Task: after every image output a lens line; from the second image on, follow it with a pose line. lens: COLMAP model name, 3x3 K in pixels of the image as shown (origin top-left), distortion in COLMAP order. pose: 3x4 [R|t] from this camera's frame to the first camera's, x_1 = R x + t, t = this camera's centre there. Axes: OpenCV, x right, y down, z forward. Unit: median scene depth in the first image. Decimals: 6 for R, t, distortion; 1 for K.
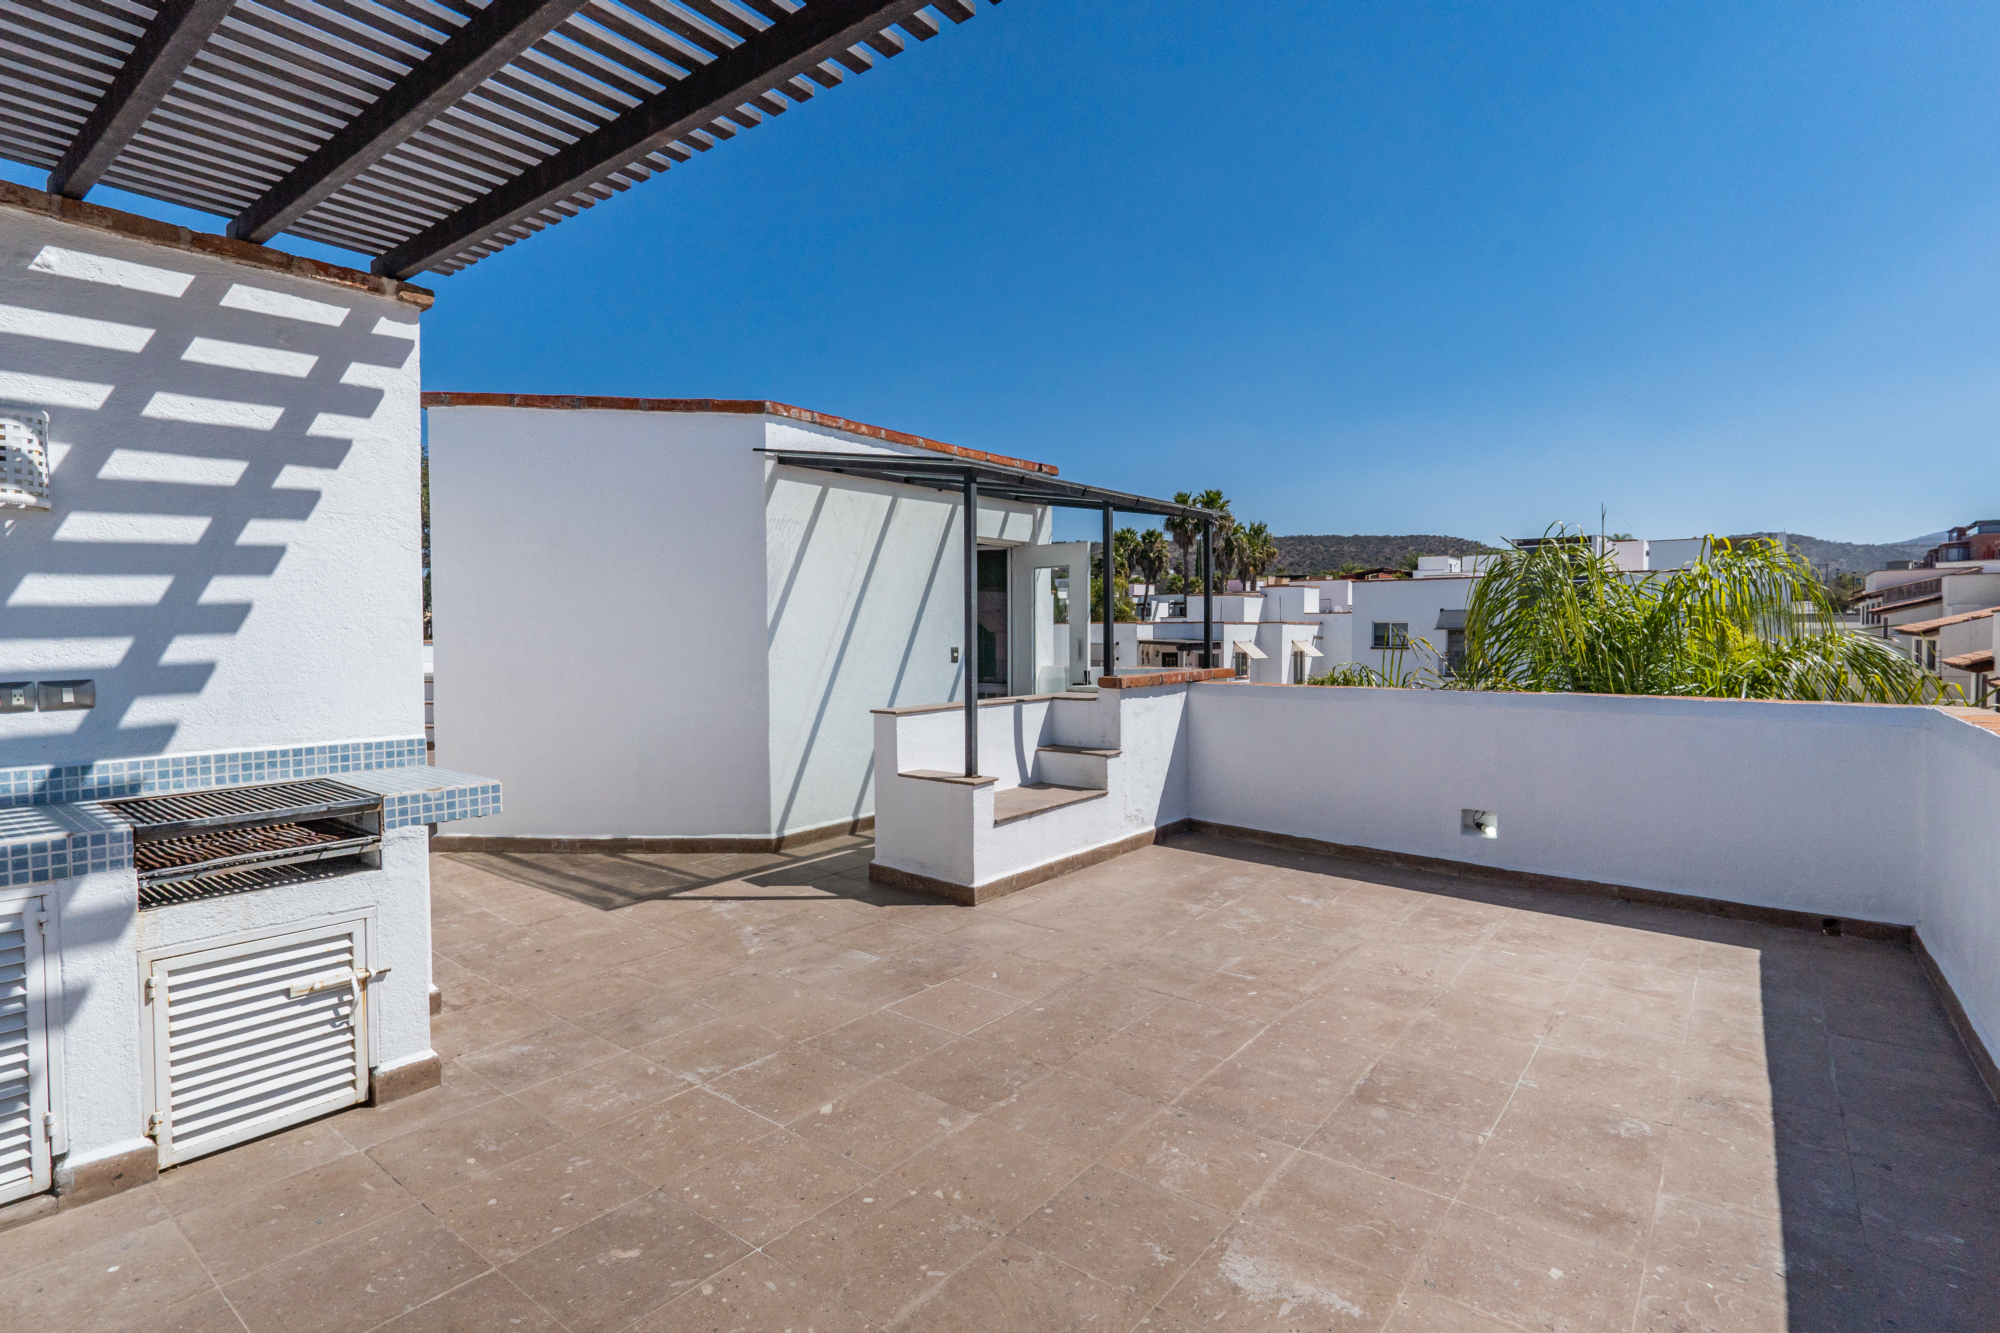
lens RADIAL K [[938.5, 0, 998.8], [0, 938.5, 655.4], [0, 0, 1]] dist [-0.001995, 0.000041]
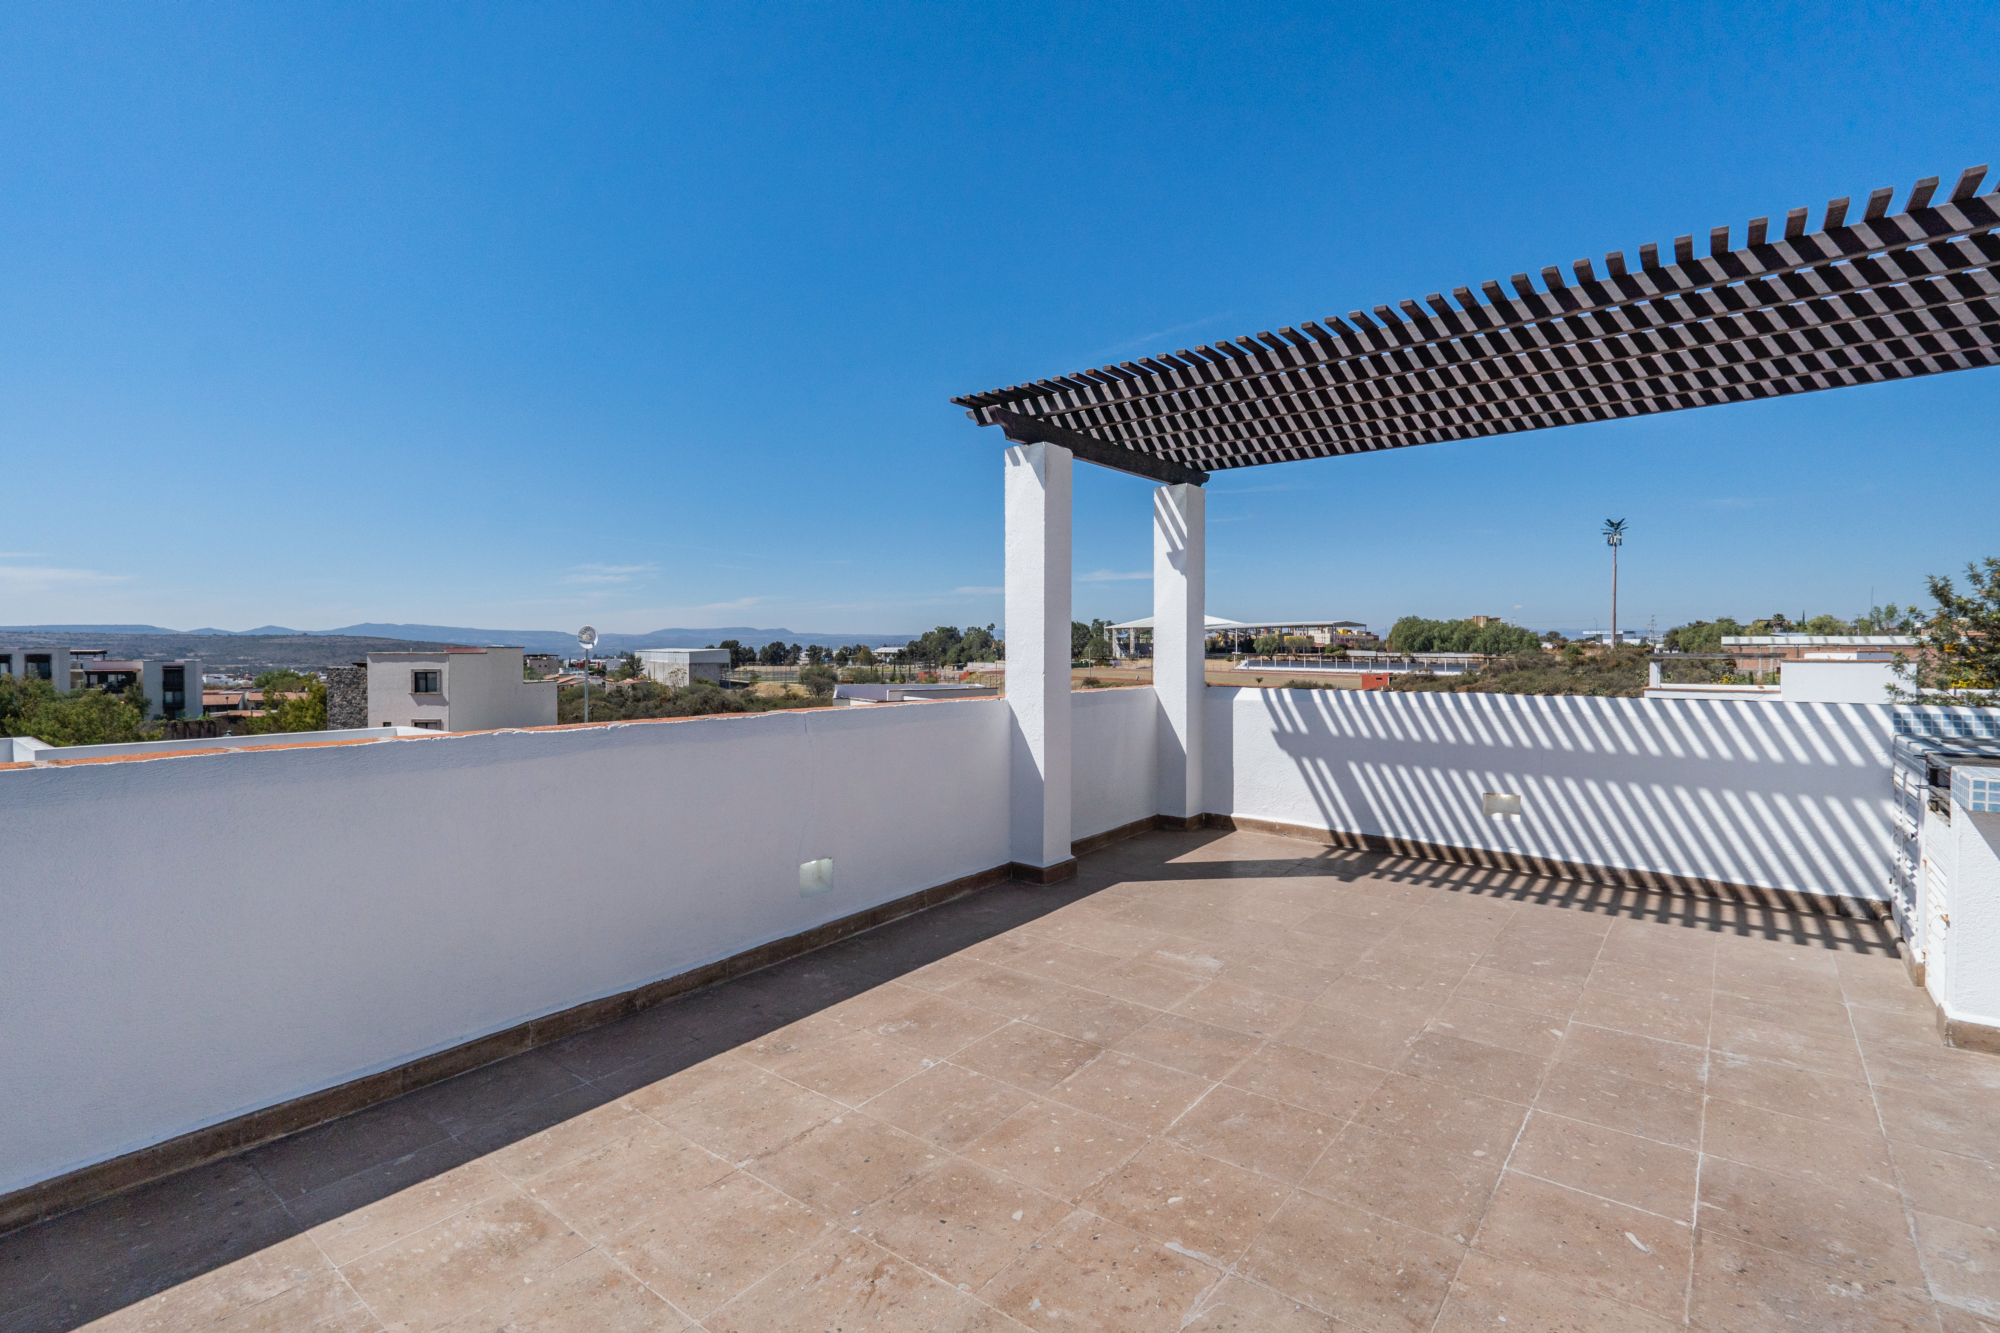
lens RADIAL K [[938.5, 0, 998.8], [0, 938.5, 655.4], [0, 0, 1]] dist [-0.001995, 0.000041]
pose [[-0.999995, 0.001732, -0.002543, 0.488015], [0.001638, 0.999325, 0.036687, -0.032645], [0.002604, 0.036683, -0.999324, 2.021829]]
